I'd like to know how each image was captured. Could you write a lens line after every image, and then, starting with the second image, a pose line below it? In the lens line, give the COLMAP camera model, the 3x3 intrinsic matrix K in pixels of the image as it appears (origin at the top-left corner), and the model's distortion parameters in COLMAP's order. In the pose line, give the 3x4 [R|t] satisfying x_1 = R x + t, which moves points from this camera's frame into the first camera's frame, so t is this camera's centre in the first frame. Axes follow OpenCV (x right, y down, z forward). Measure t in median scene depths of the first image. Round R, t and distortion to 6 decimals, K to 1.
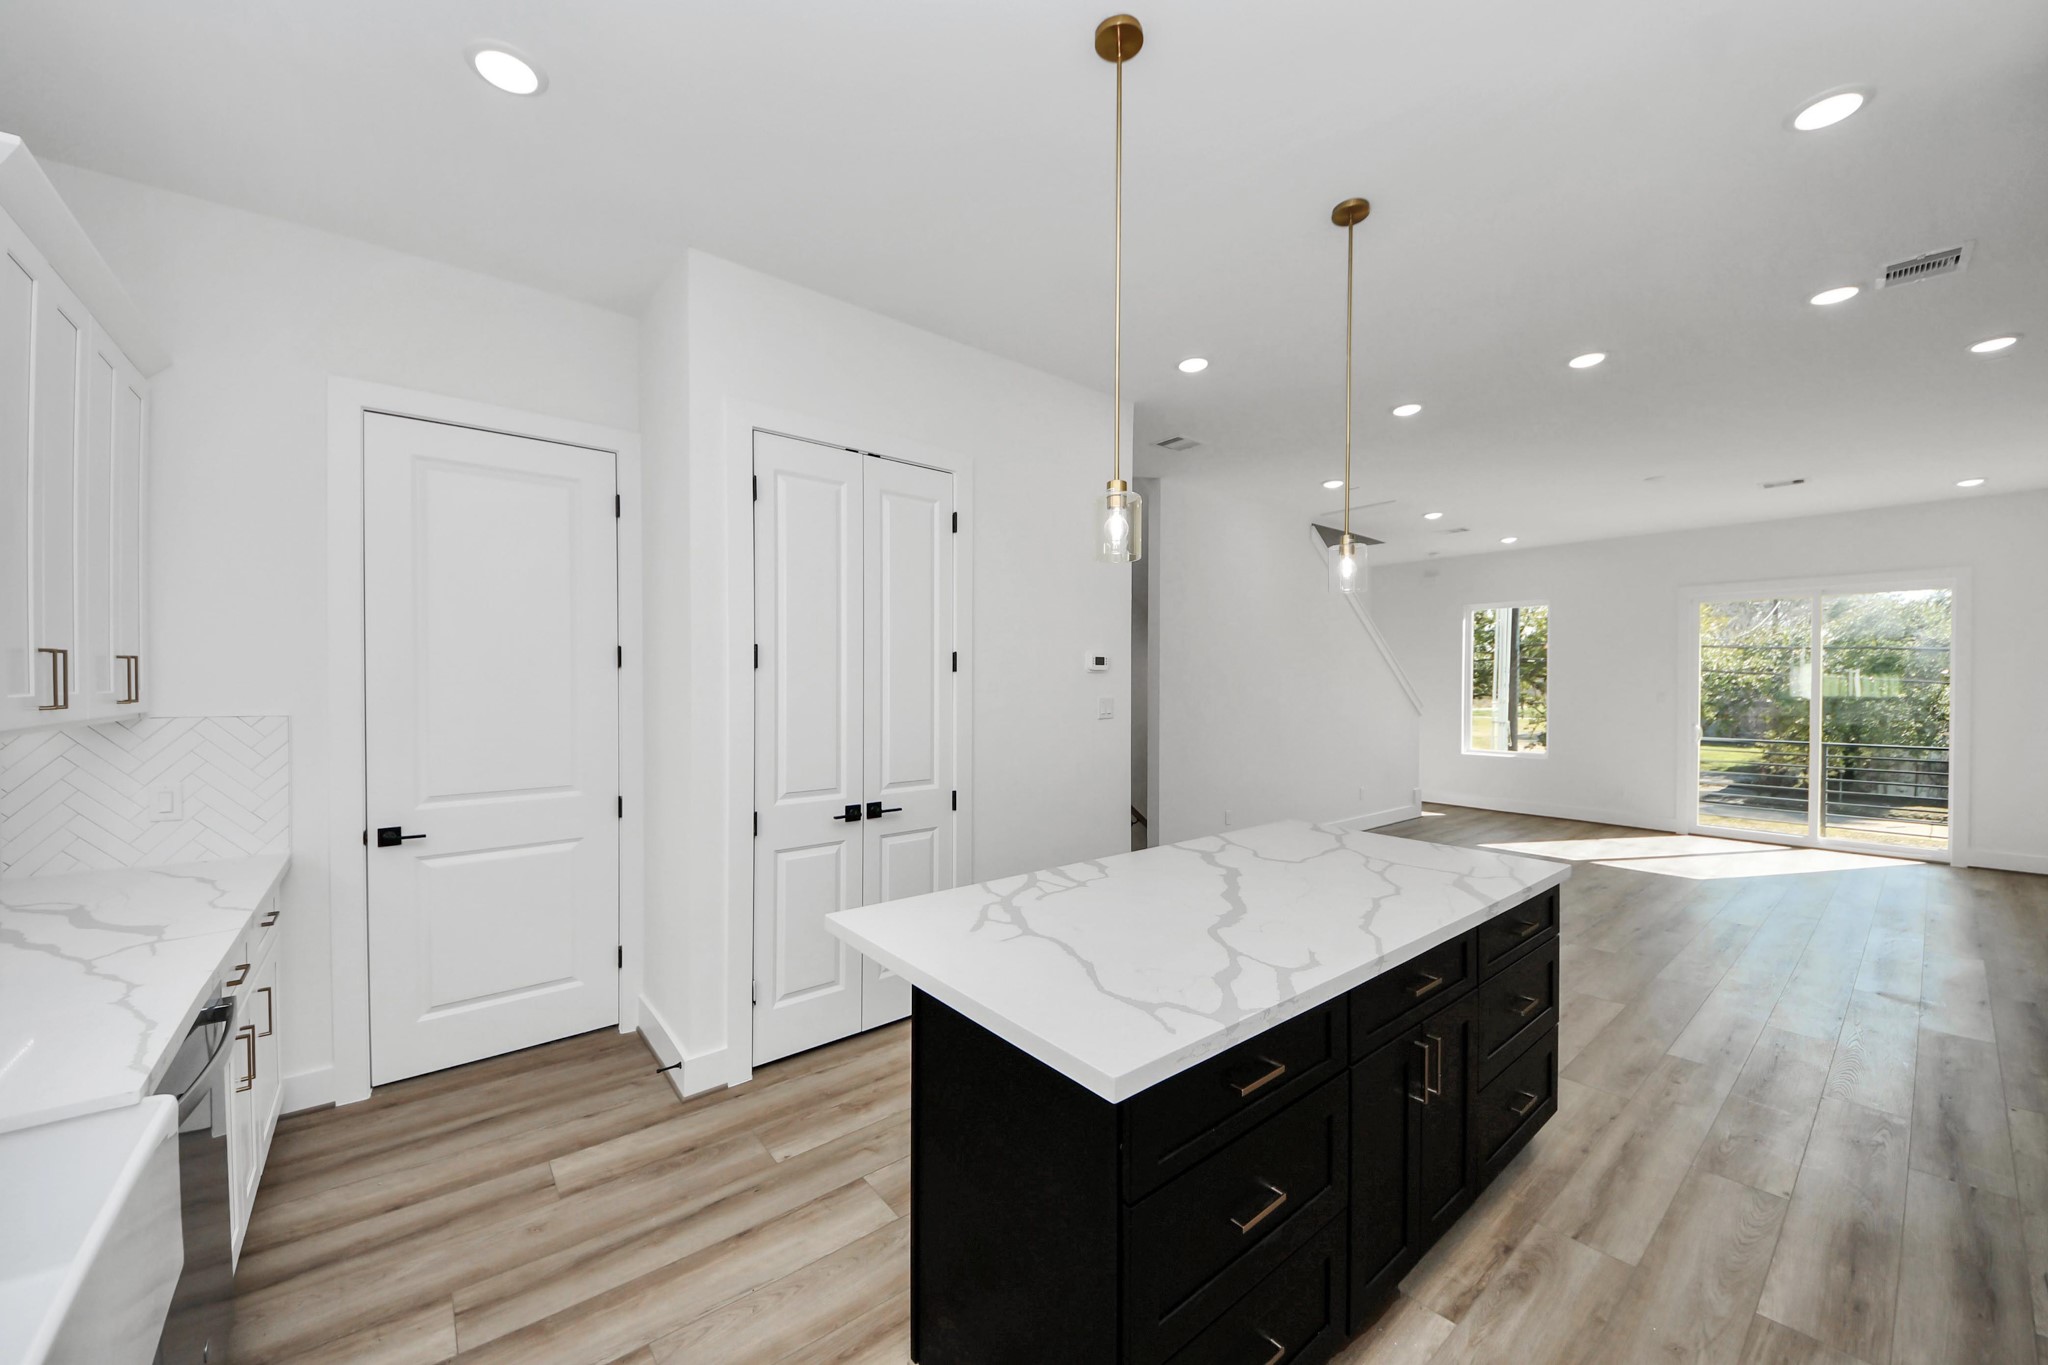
lens RADIAL K [[760.1, 0, 1031.3], [0, 760.1, 698.0], [0, 0, 1]] dist [0.014567, -0.013687]
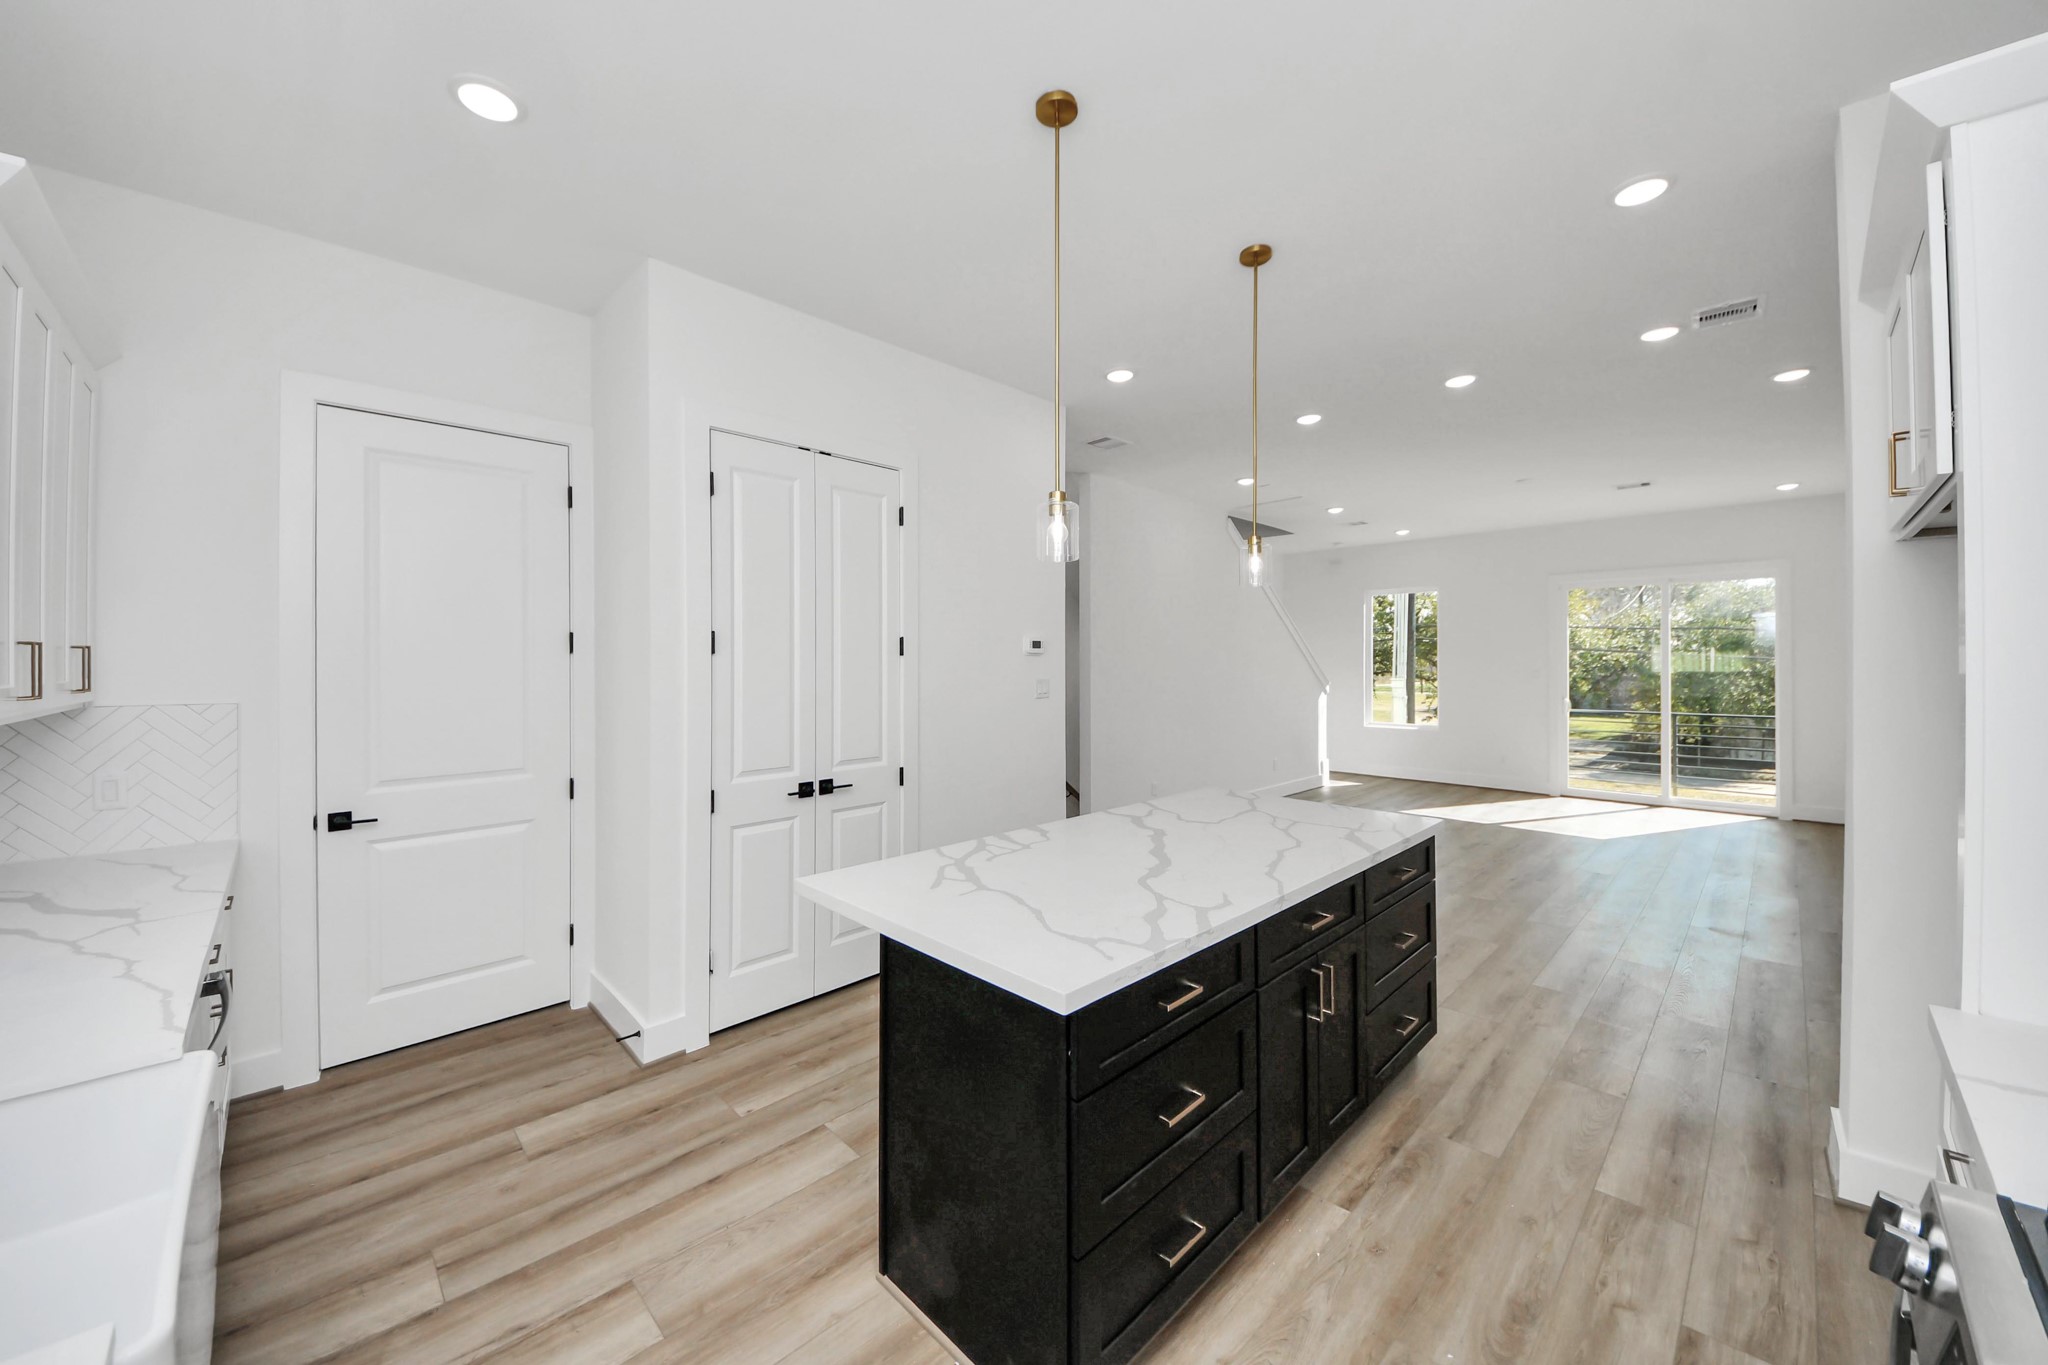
lens RADIAL K [[731.2, 0, 1012.7], [0, 731.2, 680.6], [0, 0, 1]] dist [0.012865, -0.011949]
pose [[0.997999, -0.008477, 0.062658, -0.014212], [0.008275, 0.999960, 0.003478, -0.002487], [-0.062685, -0.002952, 0.998029, -0.053667]]
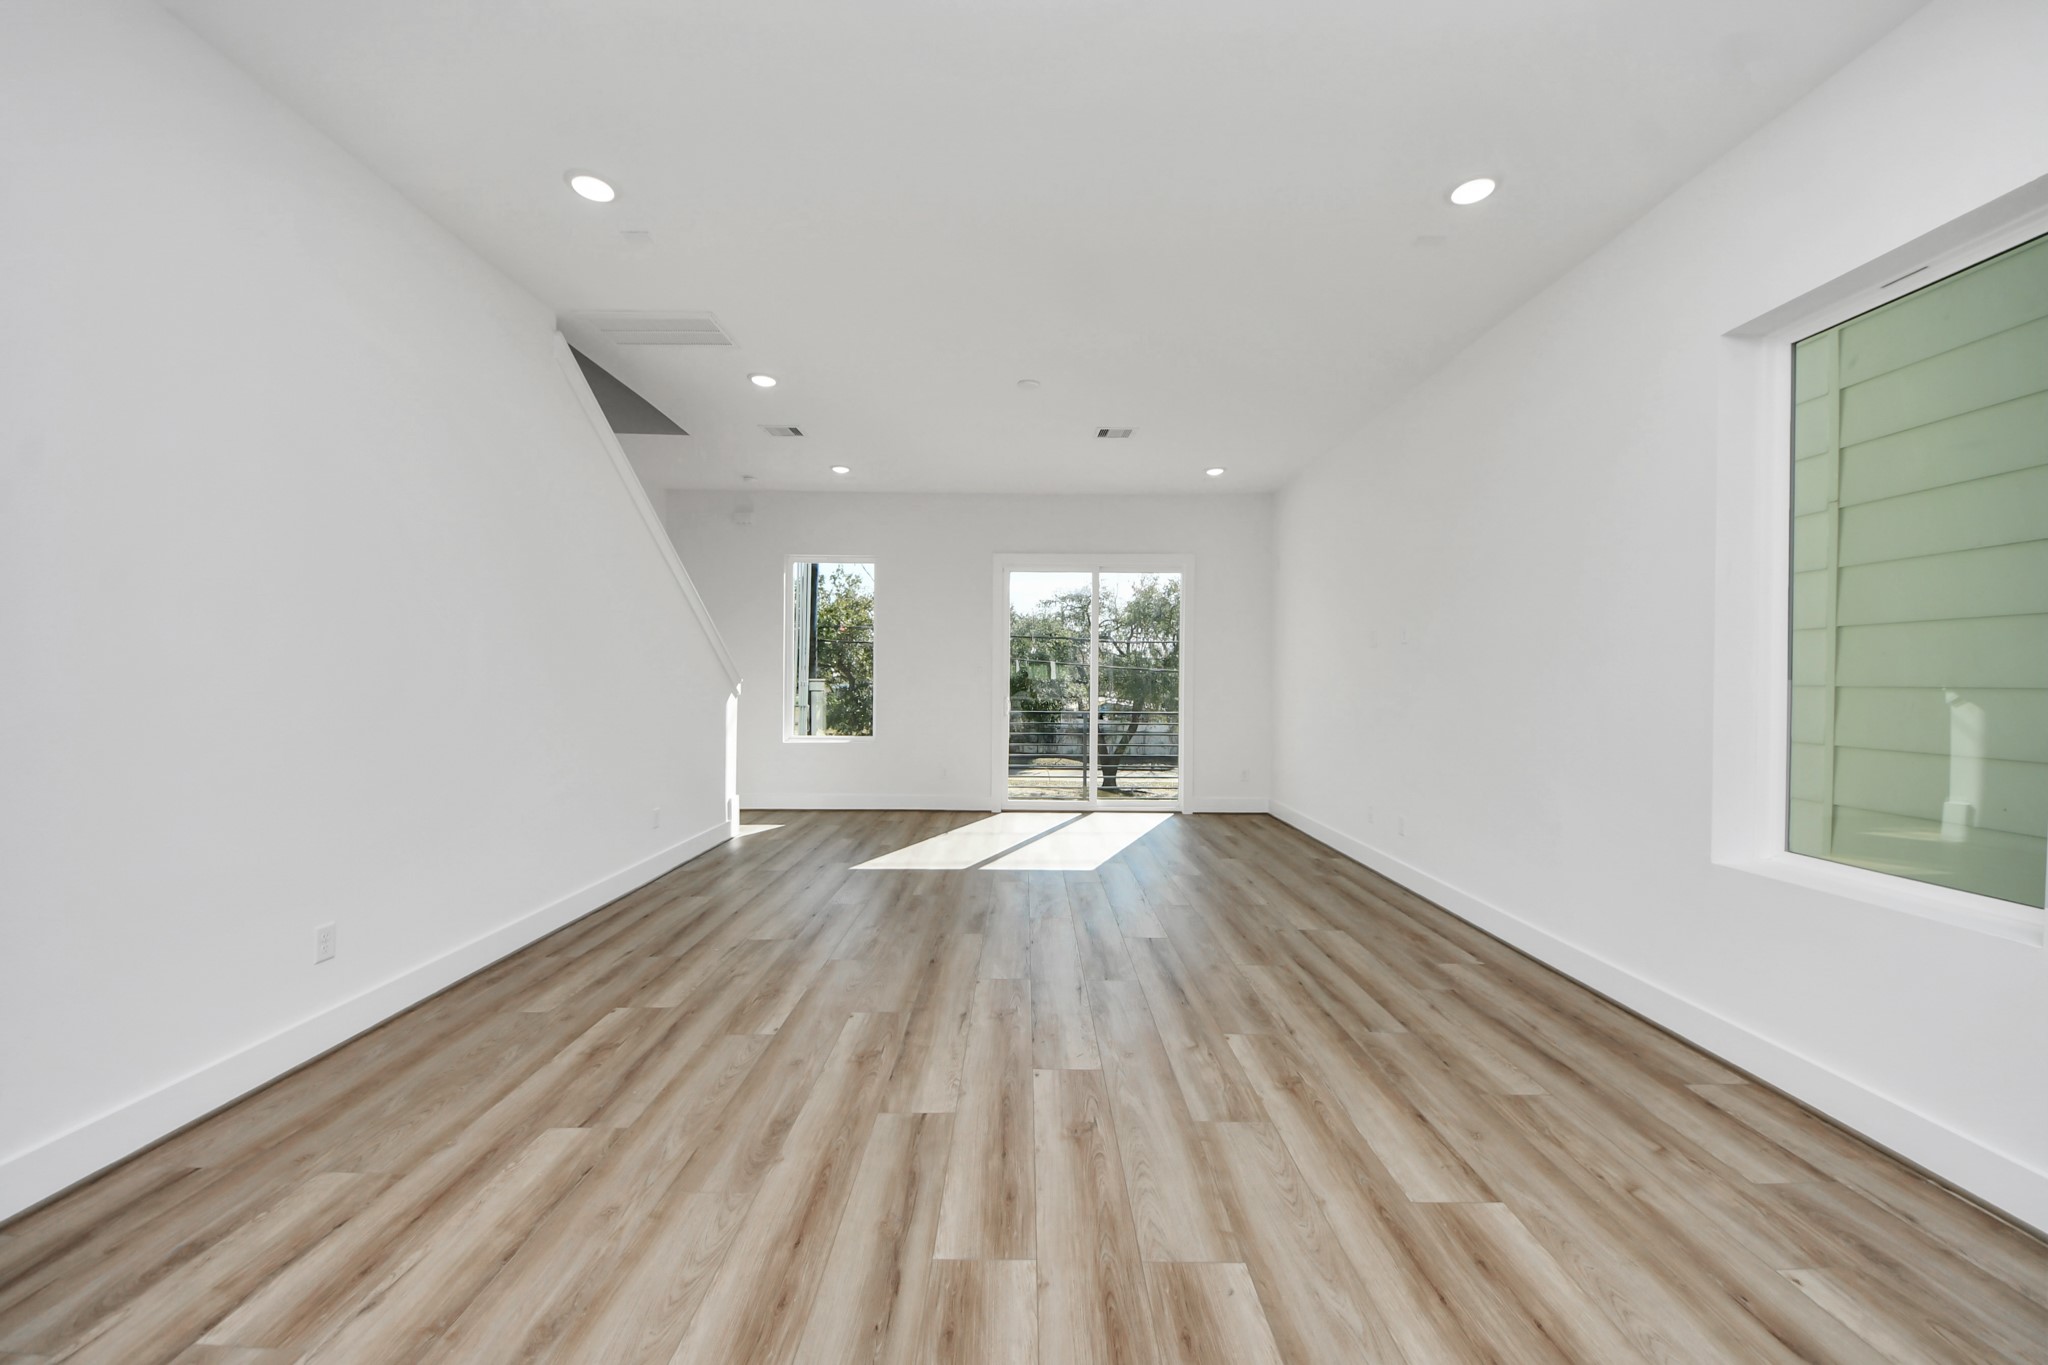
lens RADIAL K [[731.2, 0, 1012.7], [0, 731.2, 680.6], [0, 0, 1]] dist [0.012865, -0.011949]
pose [[0.645769, -0.001080, 0.763532, 0.409219], [0.014990, 0.999824, -0.011264, 0.060423], [-0.763386, 0.018719, 0.645672, 0.965231]]
